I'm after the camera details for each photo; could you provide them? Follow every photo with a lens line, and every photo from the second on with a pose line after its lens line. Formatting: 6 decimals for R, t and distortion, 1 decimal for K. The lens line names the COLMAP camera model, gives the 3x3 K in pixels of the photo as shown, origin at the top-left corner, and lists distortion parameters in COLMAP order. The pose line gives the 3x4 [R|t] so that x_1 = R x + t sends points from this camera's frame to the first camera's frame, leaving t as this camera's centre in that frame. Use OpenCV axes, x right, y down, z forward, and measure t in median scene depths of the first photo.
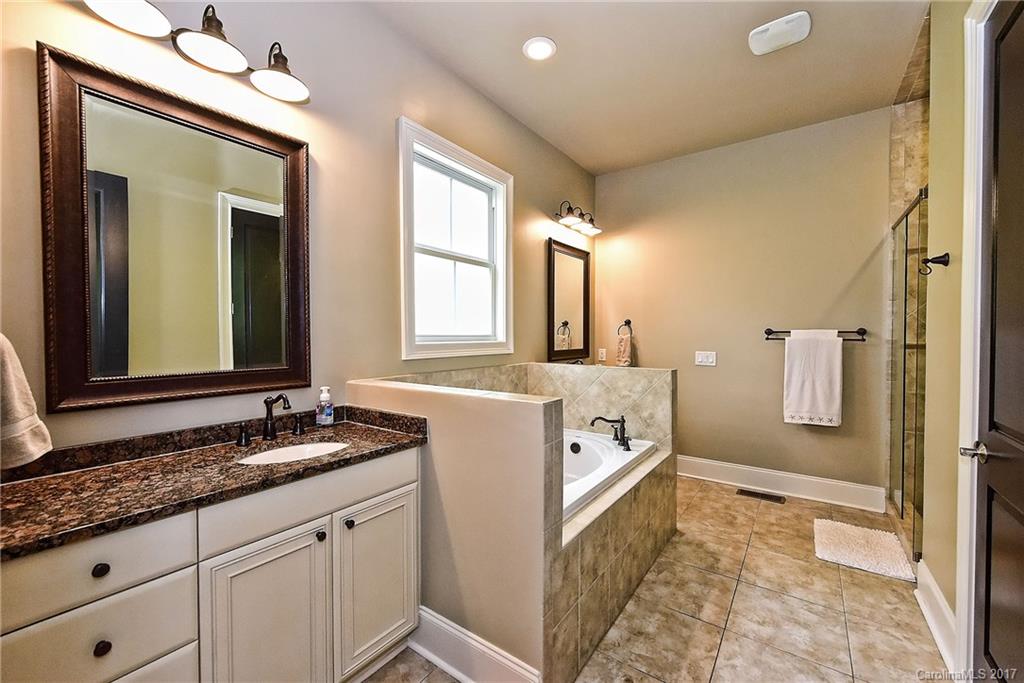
lens RADIAL K [[412.1, 0, 512.0], [0, 412.1, 341.5], [0, 0, 1]] dist [0.000788, 0.000047]
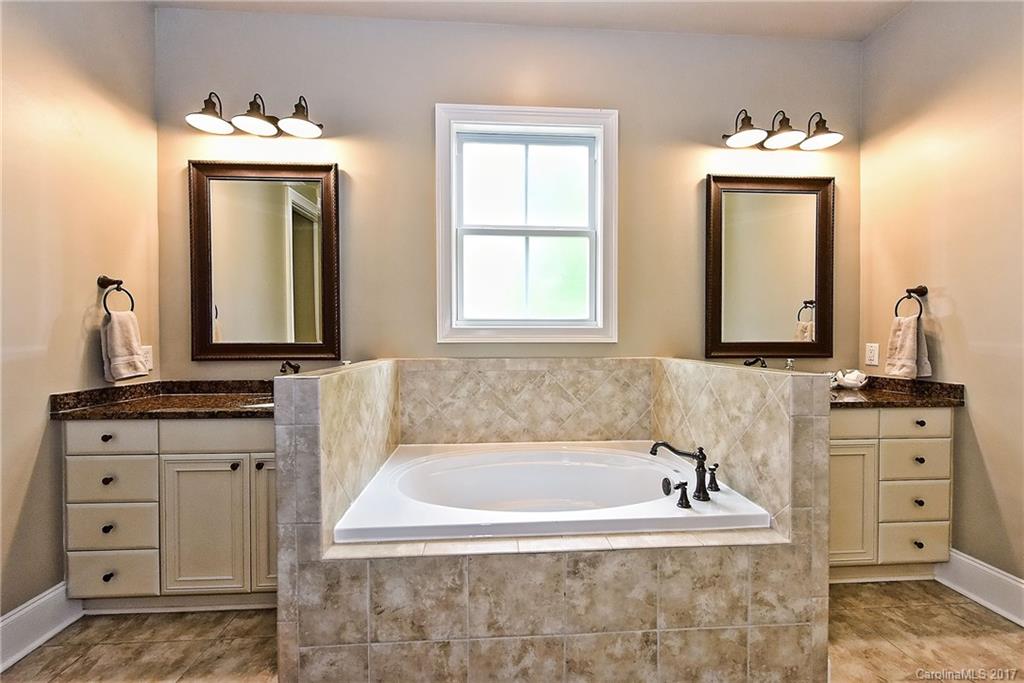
lens RADIAL K [[414.9, 0, 512.0], [0, 414.9, 341.5], [0, 0, 1]] dist [0.001226, -0.000058]
pose [[0.631172, 0.007082, -0.775611, 0.540153], [-0.010845, 0.999941, 0.000305, 0.032228], [0.775567, 0.008219, 0.631212, 0.412421]]
